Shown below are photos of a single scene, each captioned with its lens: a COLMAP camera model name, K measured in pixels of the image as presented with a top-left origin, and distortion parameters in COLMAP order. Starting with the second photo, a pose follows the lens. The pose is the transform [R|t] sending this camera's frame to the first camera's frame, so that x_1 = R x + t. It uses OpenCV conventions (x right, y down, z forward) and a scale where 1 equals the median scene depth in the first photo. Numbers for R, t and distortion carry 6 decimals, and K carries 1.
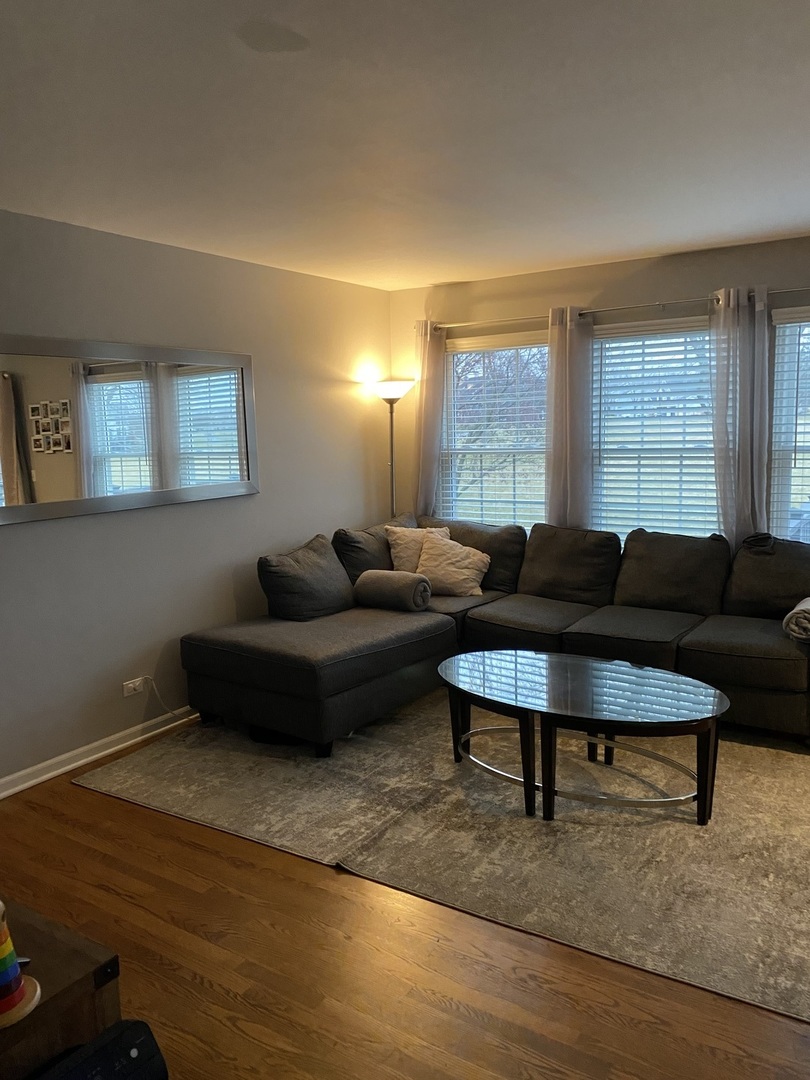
lens RADIAL K [[822.2, 0, 403.9], [0, 822.2, 536.0], [0, 0, 1]] dist [0.055134, -0.048338]
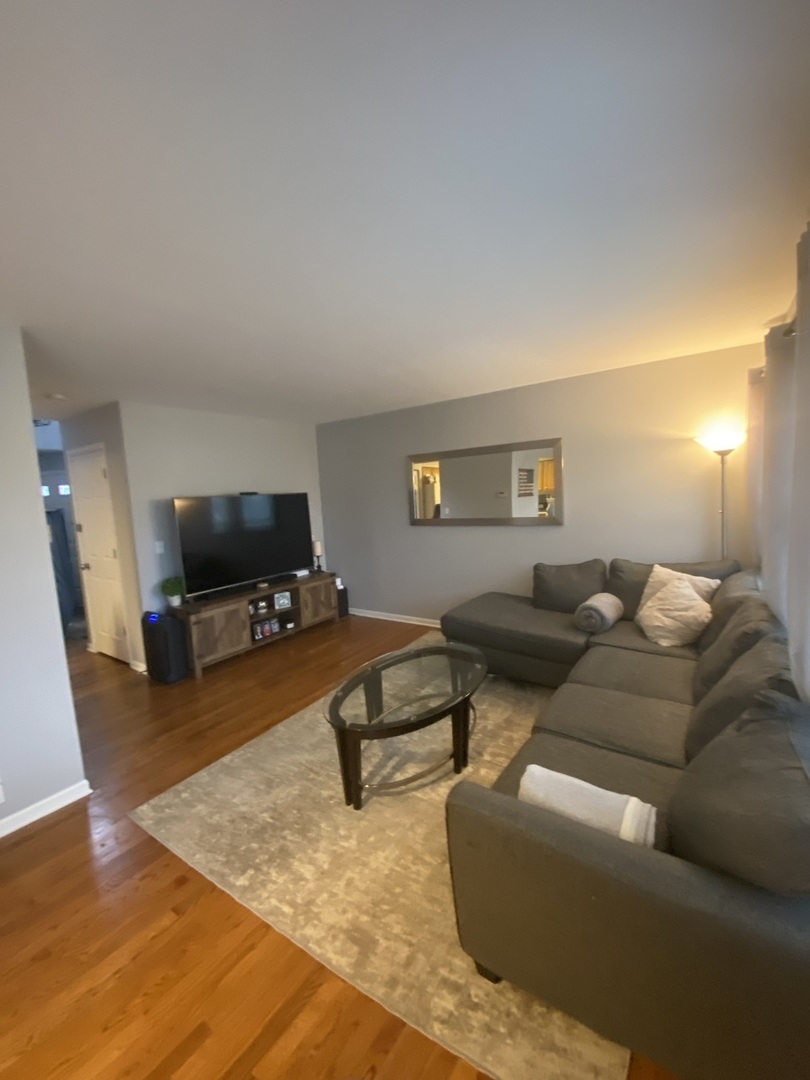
lens RADIAL K [[438.9, 0, 405.0], [0, 438.9, 540.0], [0, 0, 1]] dist [0.015507, -0.017157]
pose [[-0.025710, 0.139489, -0.989890, 0.869503], [-0.080698, 0.986696, 0.141135, -0.152959], [0.996407, 0.083511, -0.014112, 0.931433]]
